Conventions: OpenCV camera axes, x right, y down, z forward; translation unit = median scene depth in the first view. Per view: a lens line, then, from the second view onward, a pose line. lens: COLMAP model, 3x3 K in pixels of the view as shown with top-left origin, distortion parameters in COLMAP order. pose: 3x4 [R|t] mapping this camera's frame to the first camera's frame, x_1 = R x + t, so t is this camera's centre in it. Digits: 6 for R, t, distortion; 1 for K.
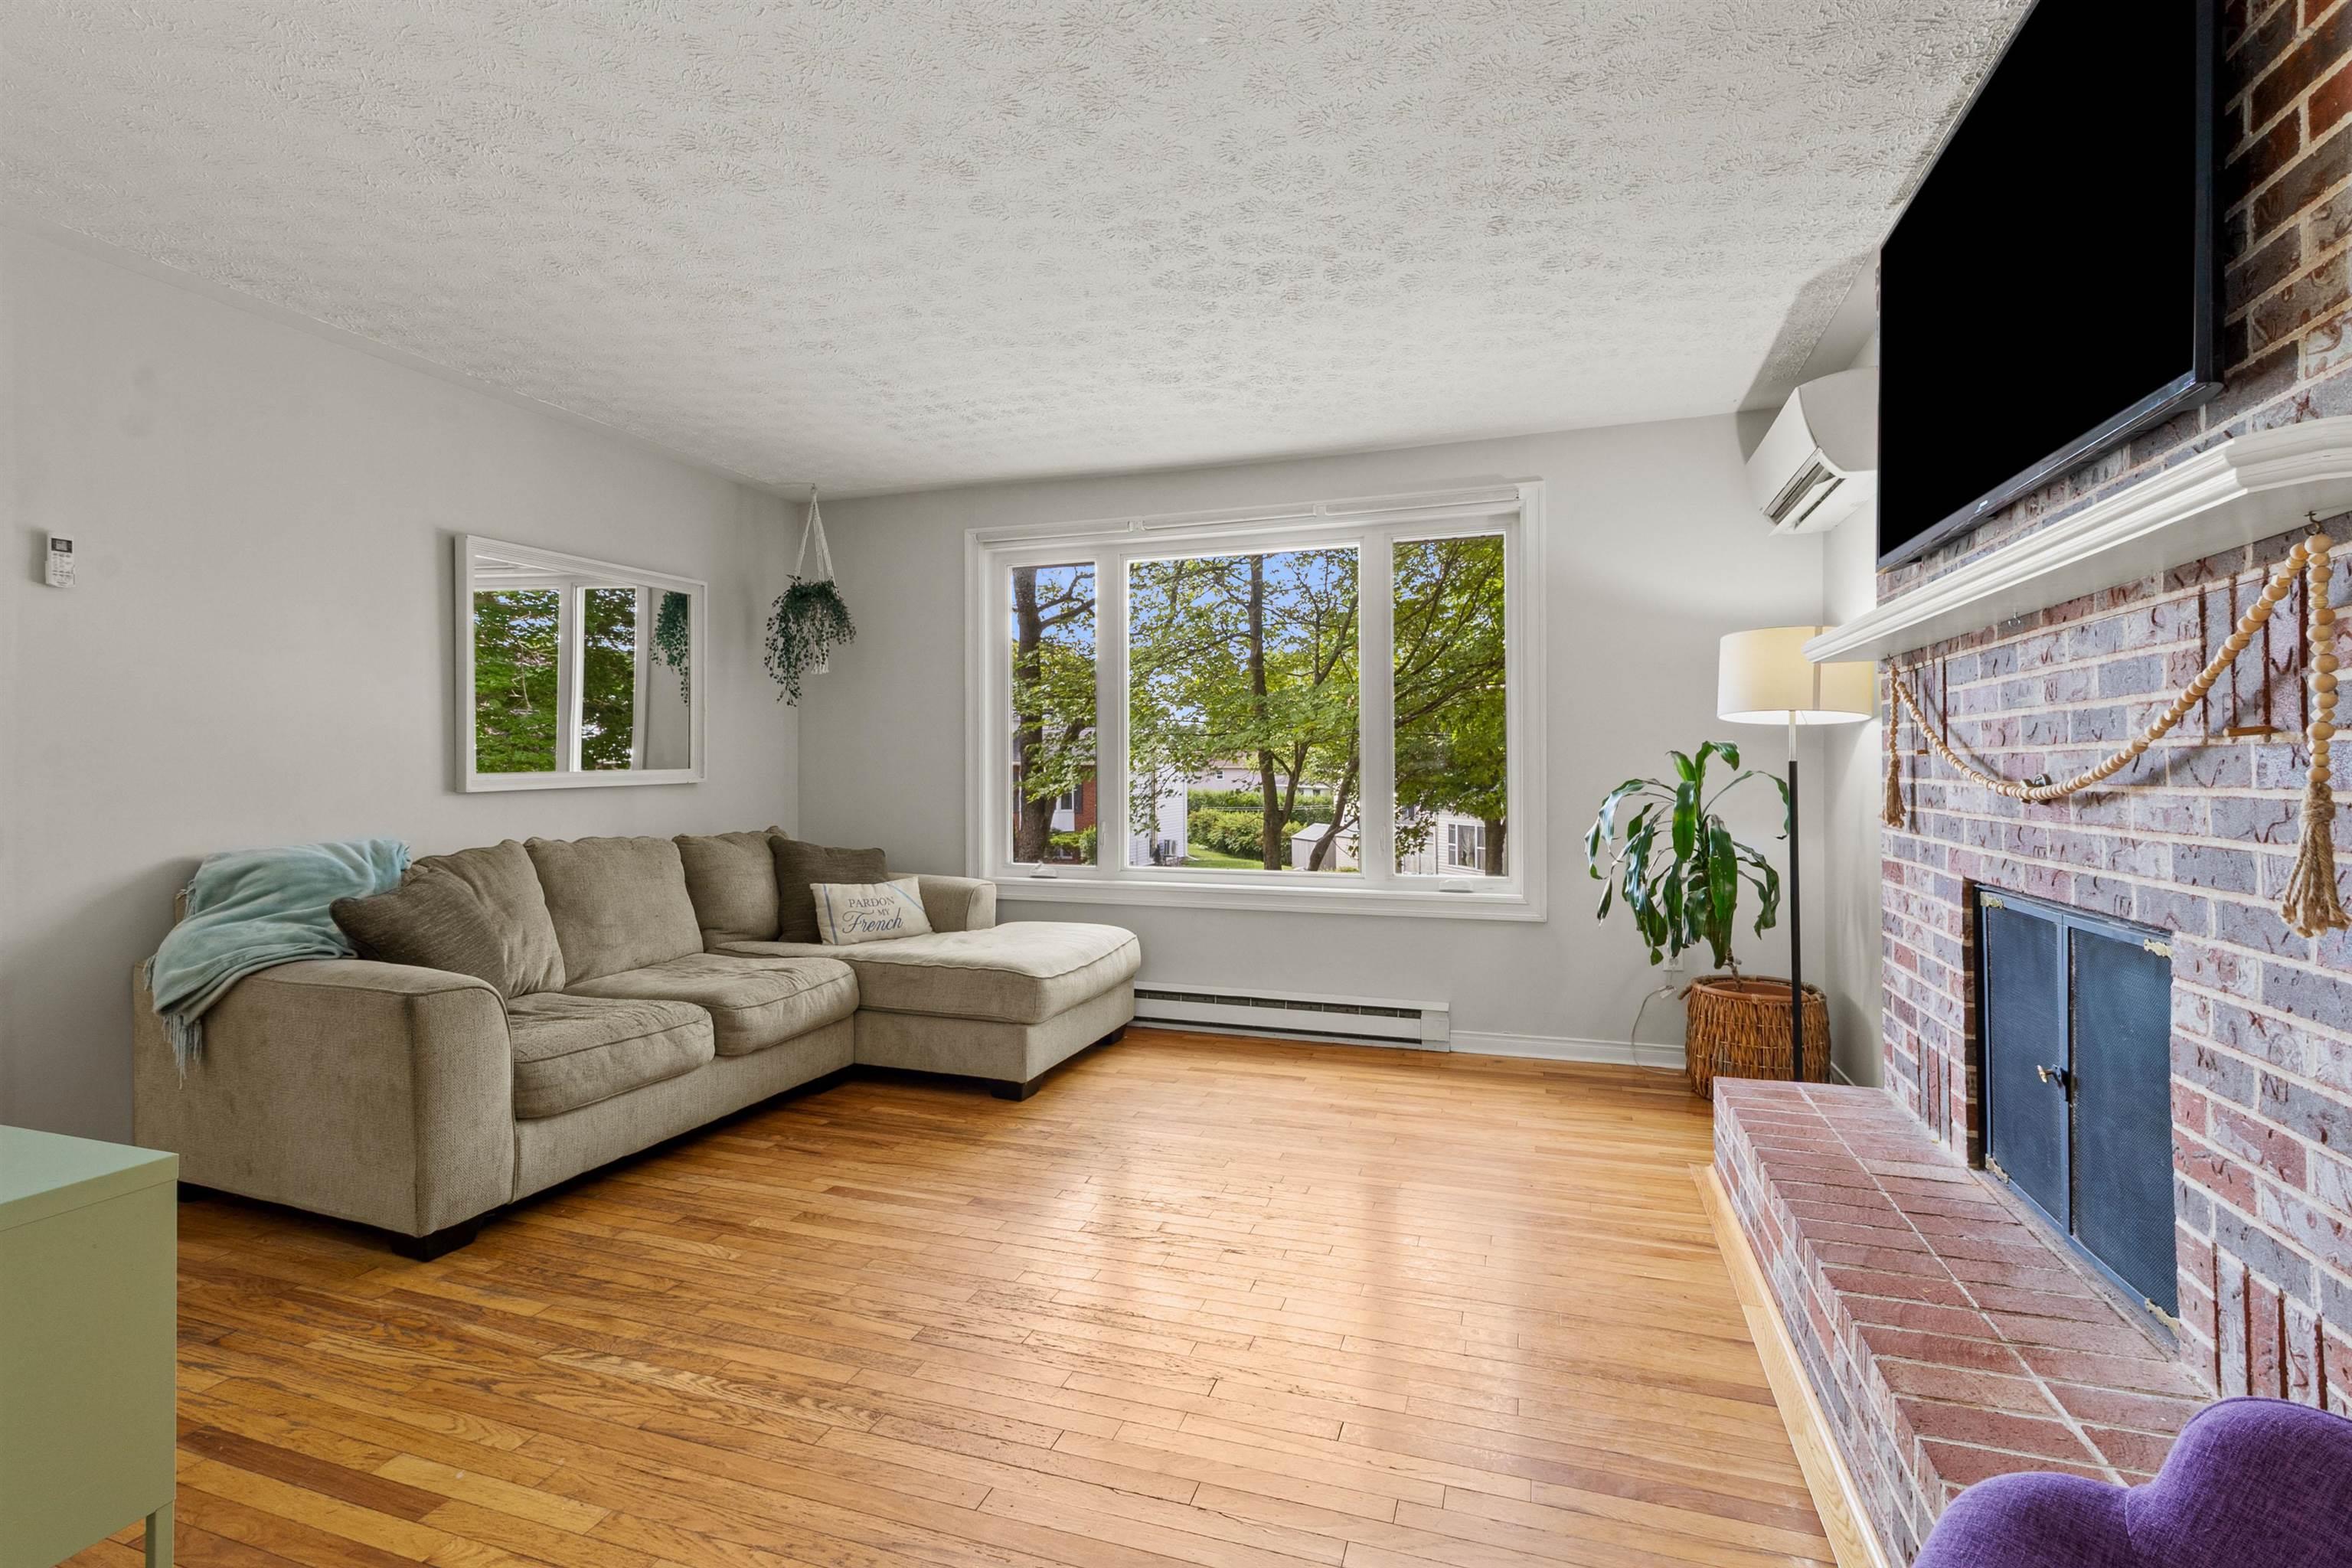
lens RADIAL K [[1091.6, 0, 1166.6], [0, 1091.6, 759.7], [0, 0, 1]] dist [-0.001872, 0.000353]
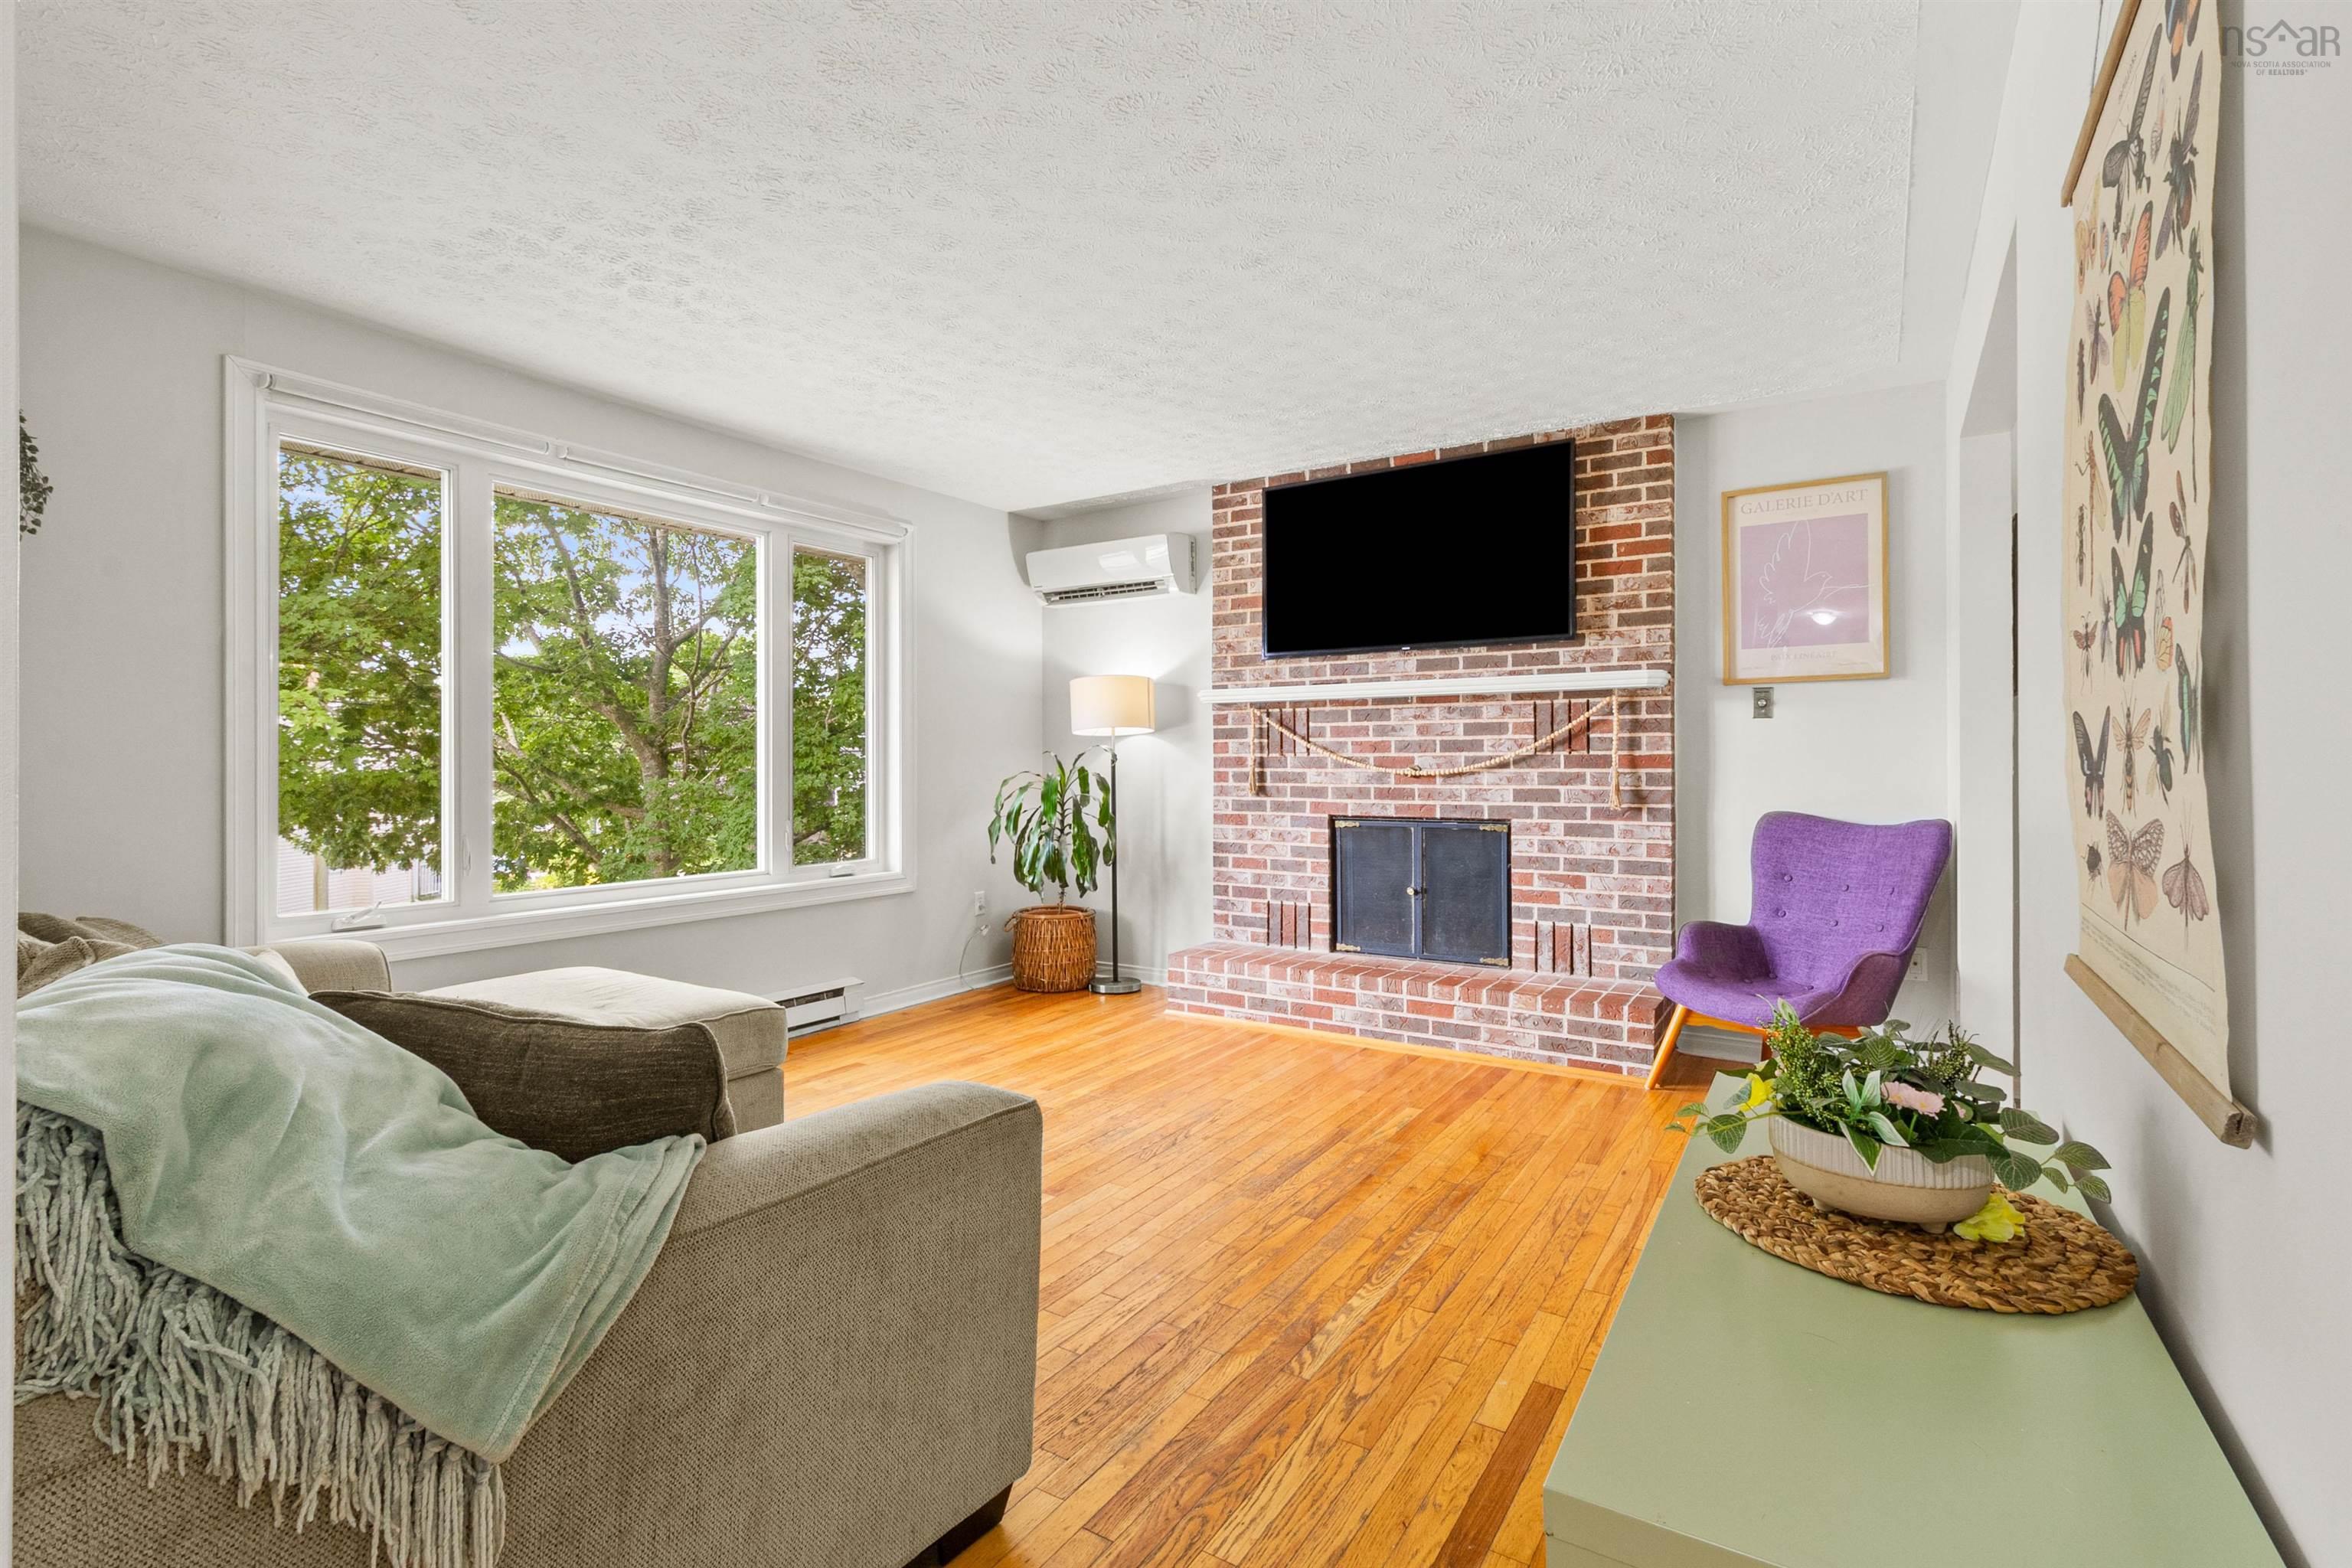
lens RADIAL K [[1091.6, 0, 1166.6], [0, 1091.6, 759.7], [0, 0, 1]] dist [-0.001872, 0.000353]
pose [[0.234520, 0.006113, 0.972092, -1.391838], [-0.006096, 0.999970, -0.004818, 0.013334], [-0.972092, -0.004796, 0.234550, 0.817197]]
